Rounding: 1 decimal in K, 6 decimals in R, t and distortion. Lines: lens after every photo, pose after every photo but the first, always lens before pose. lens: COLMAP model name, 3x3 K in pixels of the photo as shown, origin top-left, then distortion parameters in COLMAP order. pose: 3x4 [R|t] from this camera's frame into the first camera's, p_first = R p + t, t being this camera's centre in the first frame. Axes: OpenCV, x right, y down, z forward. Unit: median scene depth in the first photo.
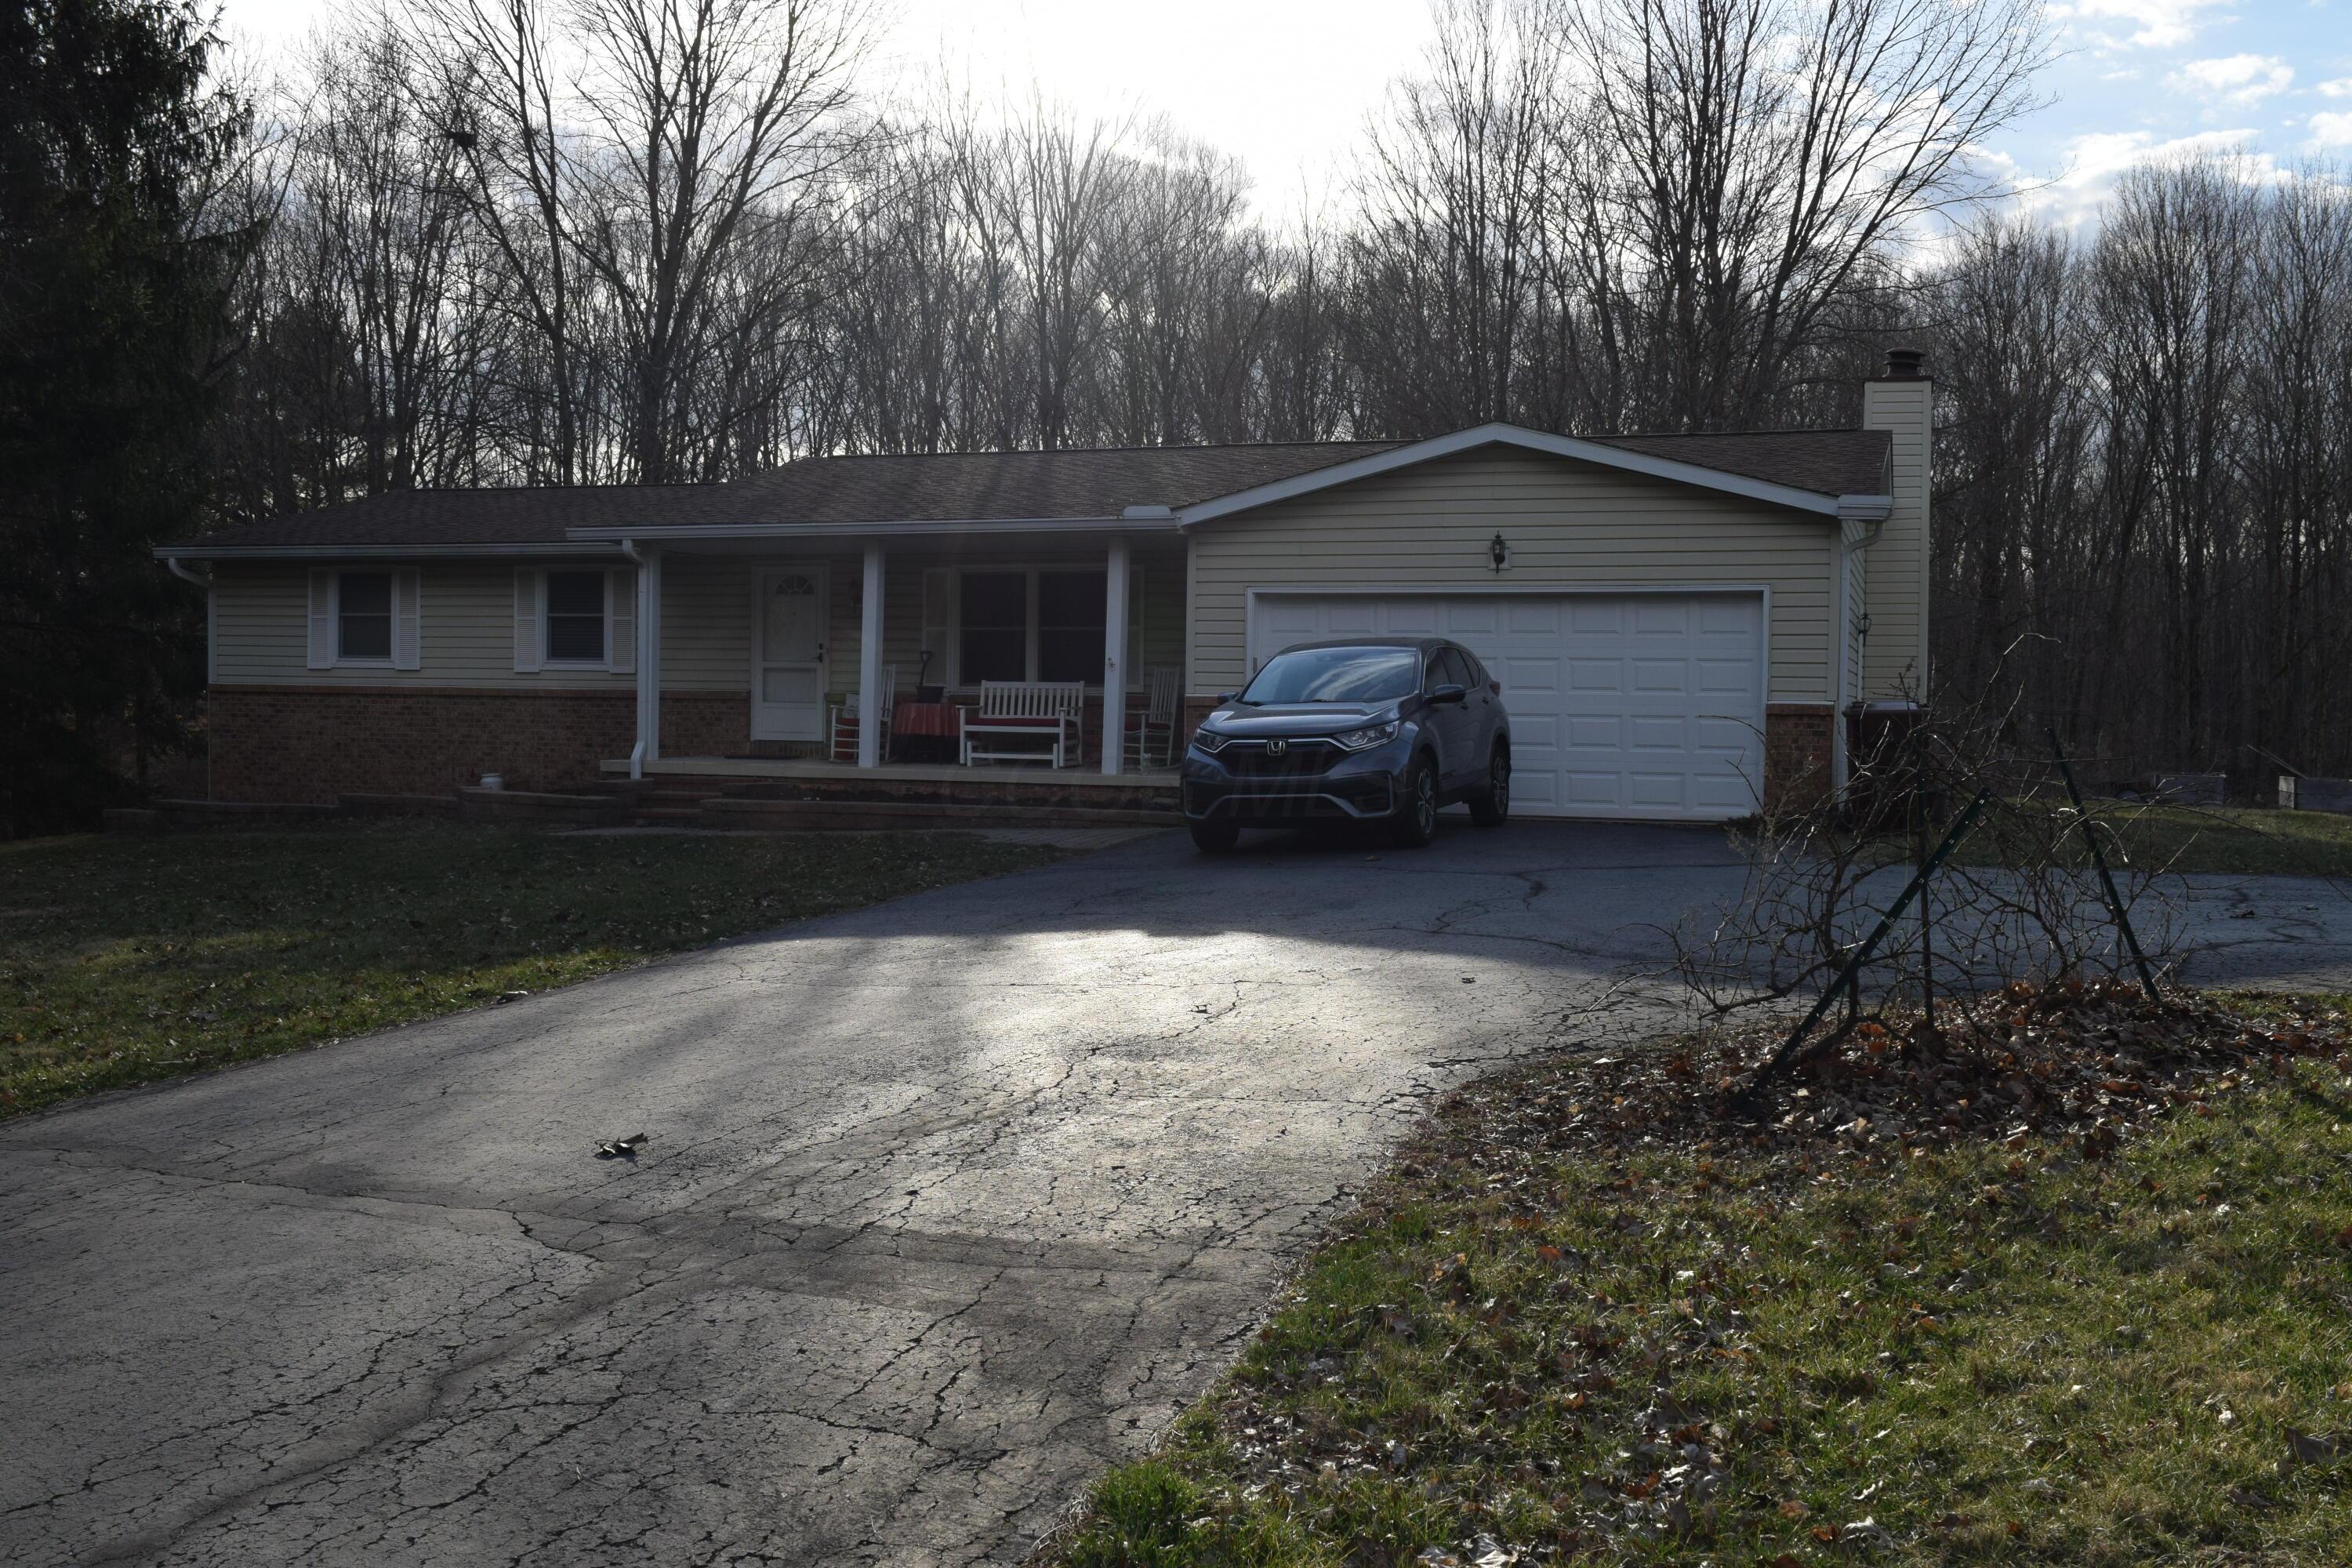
lens RADIAL K [[2213.0, 0, 1177.8], [0, 2213.0, 783.0], [0, 0, 1]] dist [-0.062587, 0.000000]
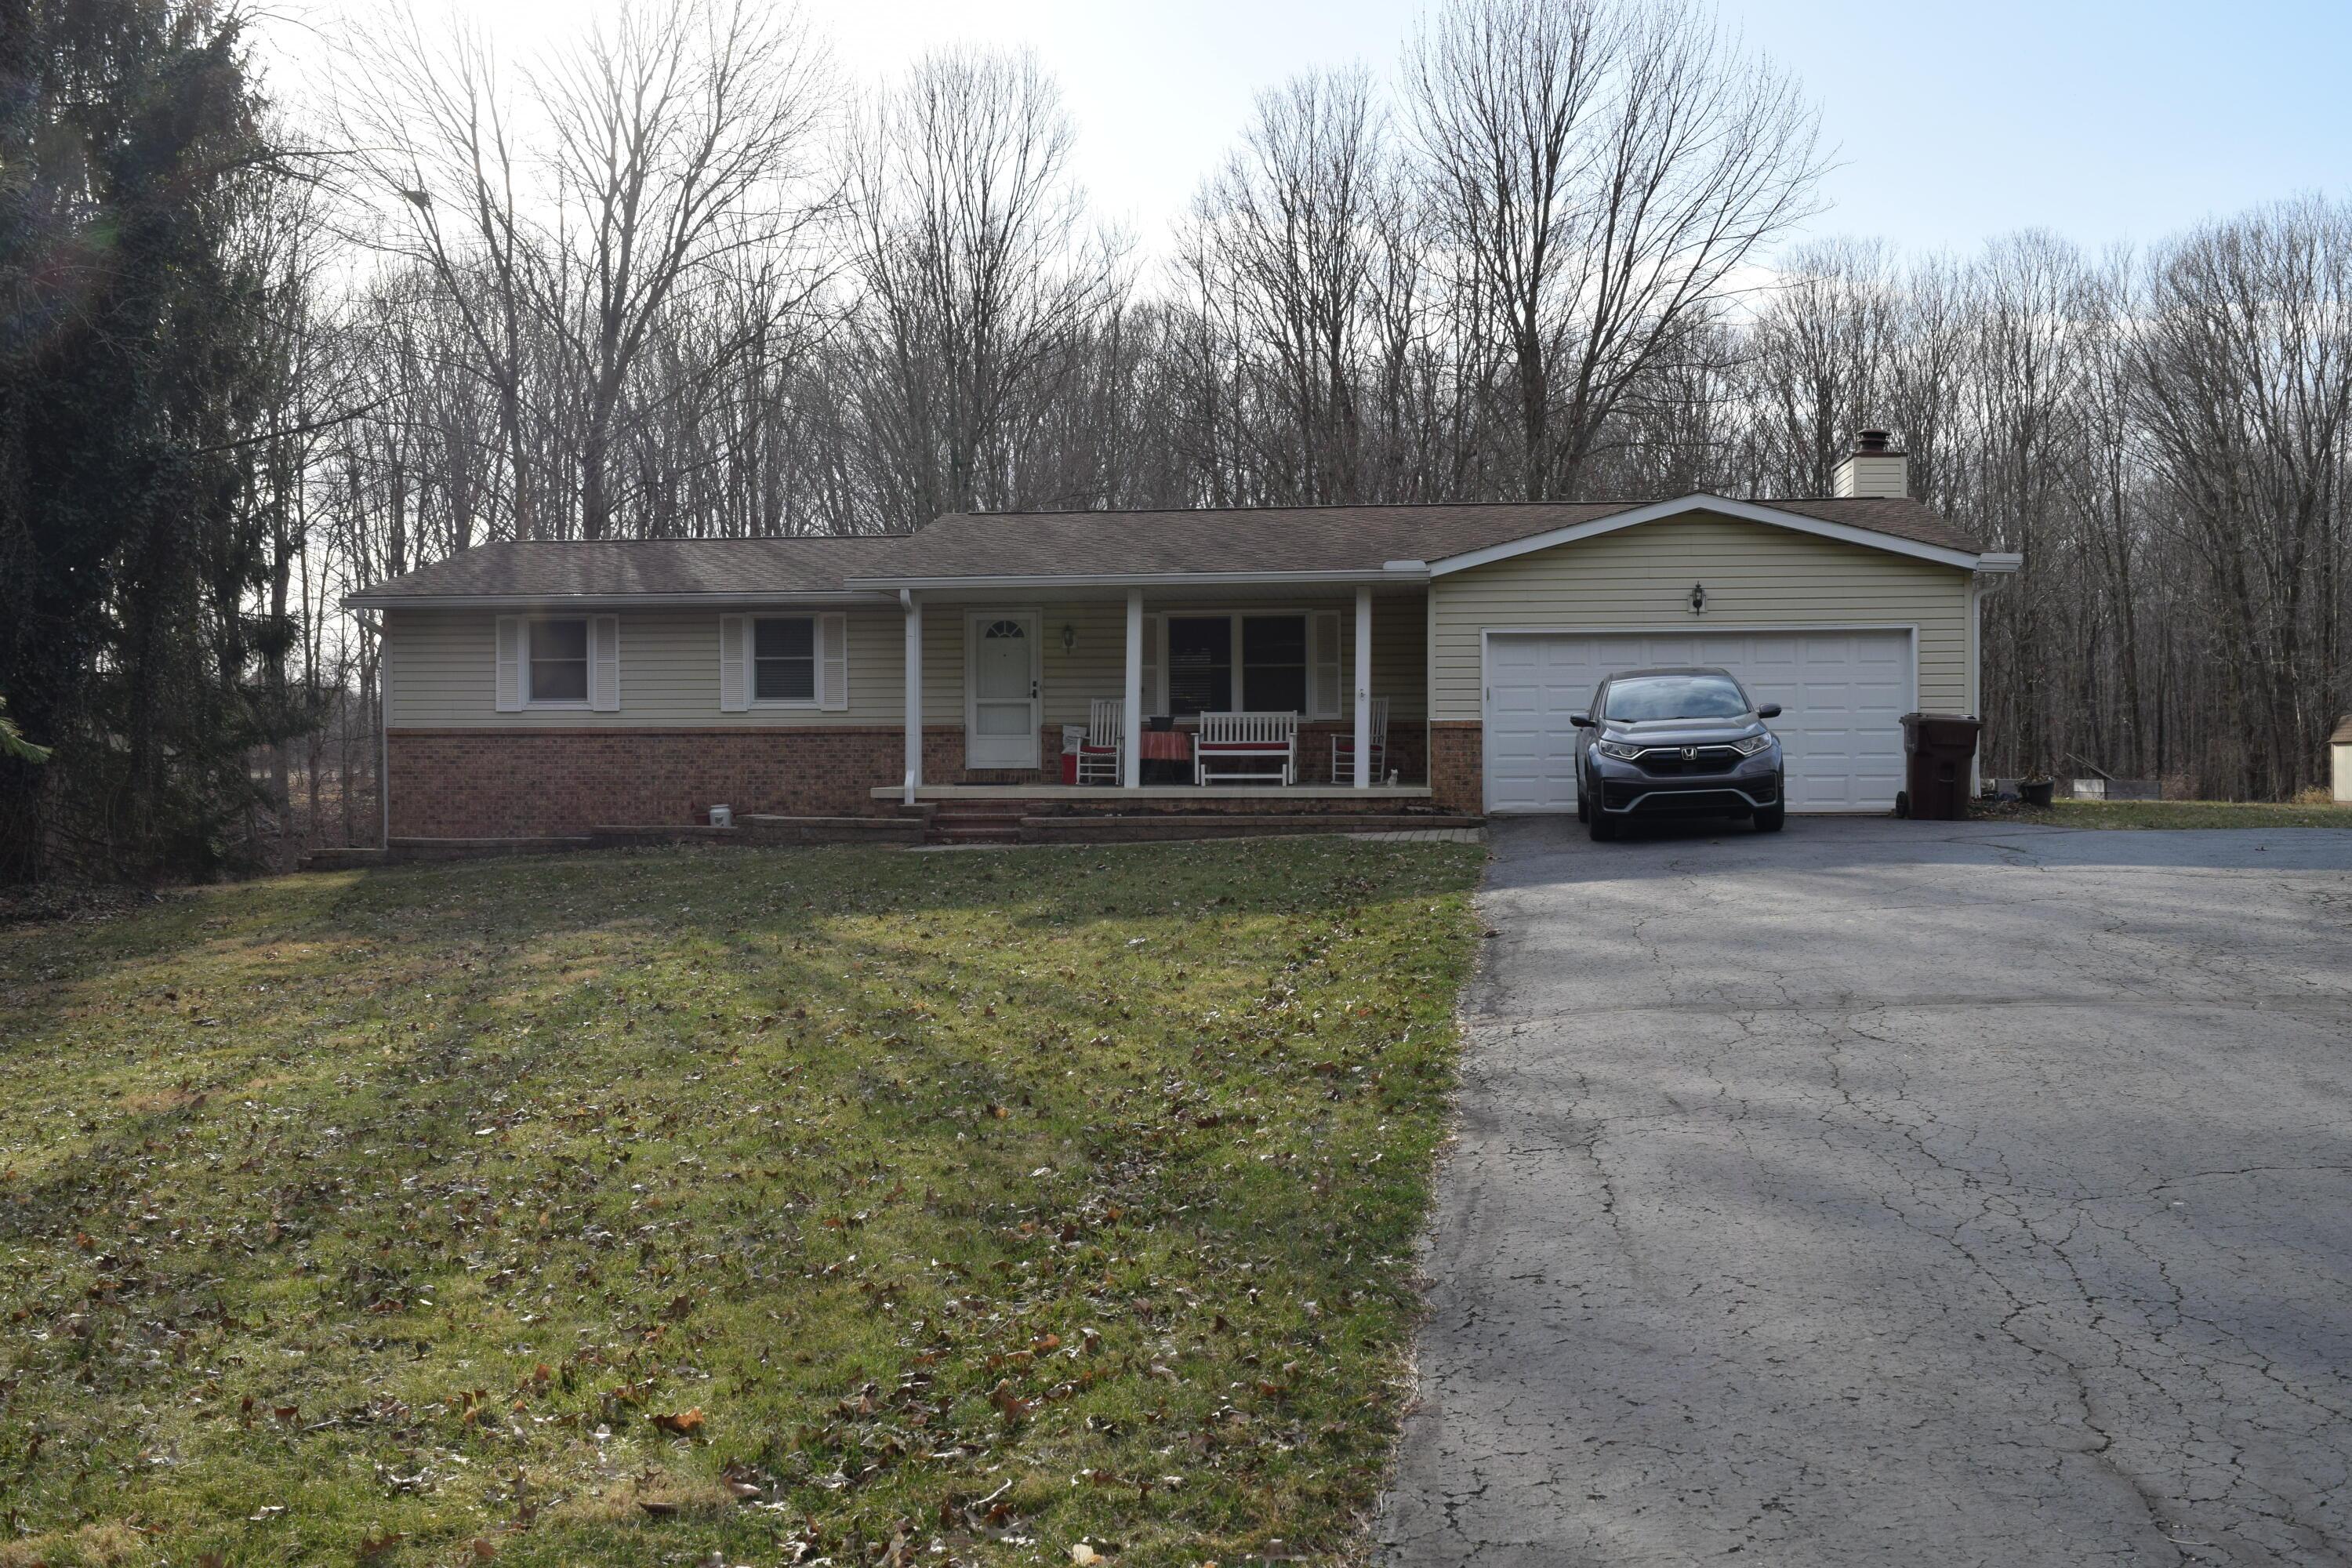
lens RADIAL K [[2213.0, 0, 1175.0], [0, 2213.0, 785.8], [0, 0, 1]] dist [-0.062587, 0.000000]
pose [[0.975998, -0.023359, 0.216521, -0.359776], [0.026977, 0.999541, -0.013766, 0.007808], [-0.216101, 0.019277, 0.976181, -0.118999]]
